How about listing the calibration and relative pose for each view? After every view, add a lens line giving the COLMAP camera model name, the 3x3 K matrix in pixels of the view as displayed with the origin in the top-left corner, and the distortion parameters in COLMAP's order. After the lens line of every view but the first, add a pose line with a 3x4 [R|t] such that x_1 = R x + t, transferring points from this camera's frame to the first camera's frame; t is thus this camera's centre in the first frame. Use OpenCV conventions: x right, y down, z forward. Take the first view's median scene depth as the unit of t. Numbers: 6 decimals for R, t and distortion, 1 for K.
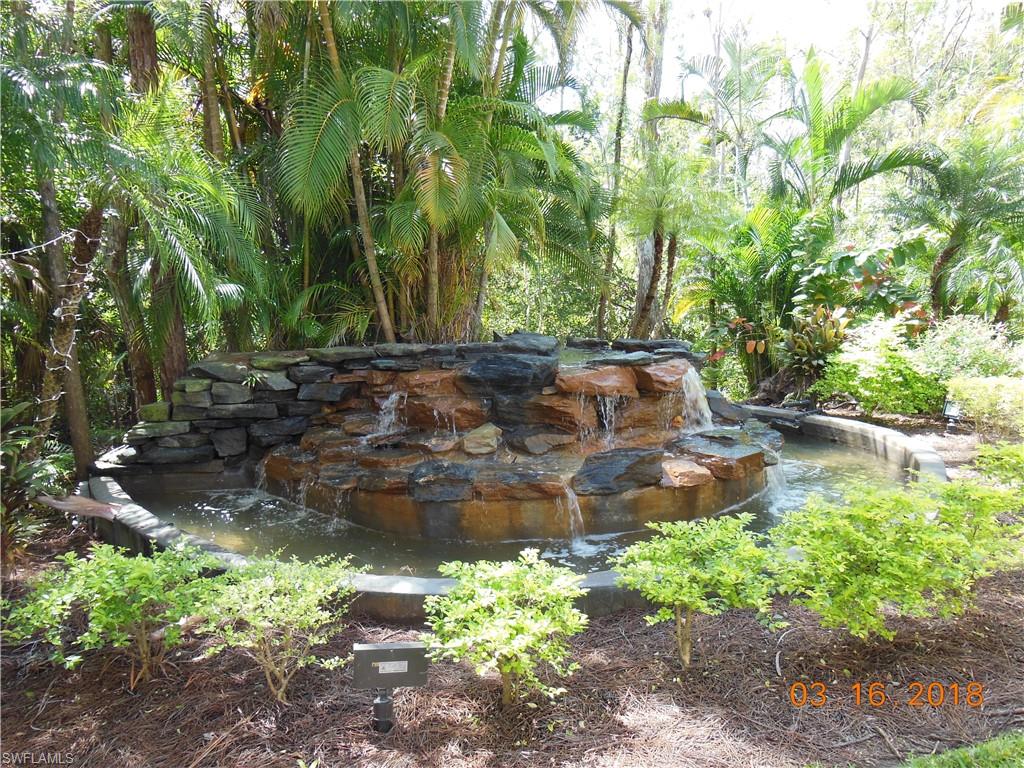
lens RADIAL K [[752.4, 0, 511.4], [0, 752.4, 383.1], [0, 0, 1]] dist [0.004662, 0.022155]
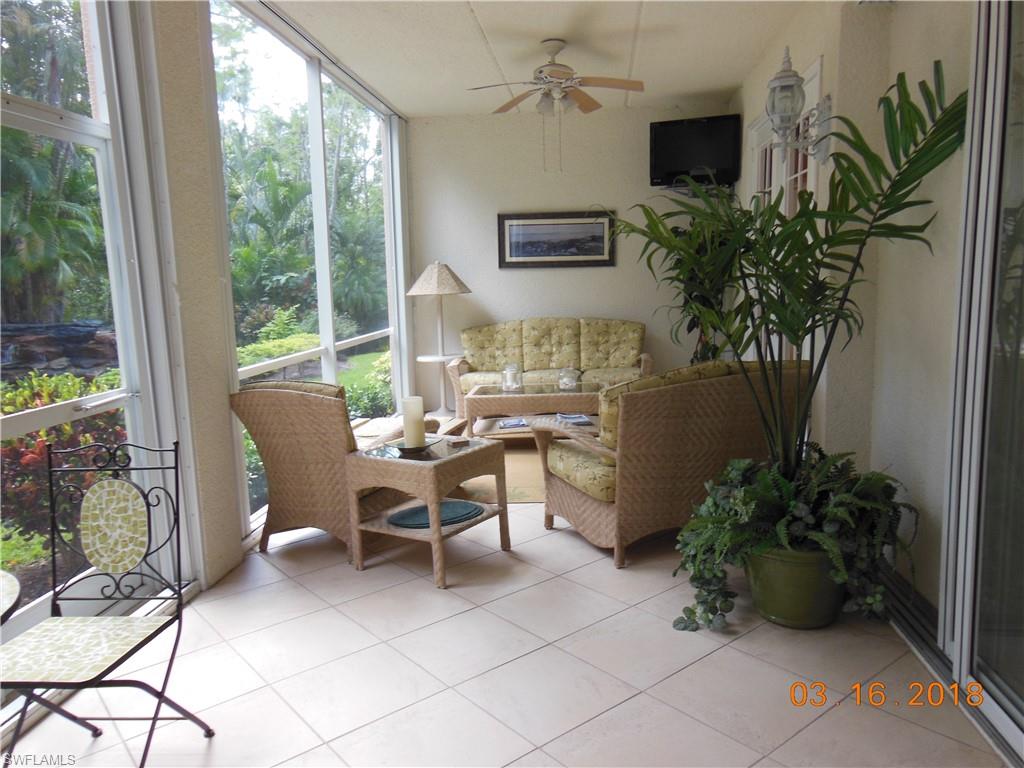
lens RADIAL K [[752.4, 0, 513.4], [0, 752.4, 389.3], [0, 0, 1]] dist [0.004662, 0.022155]
pose [[0.890841, -0.057556, 0.450654, 0.142712], [0.049285, 0.998332, 0.030078, 0.143940], [-0.451634, -0.004584, 0.892192, -1.609055]]
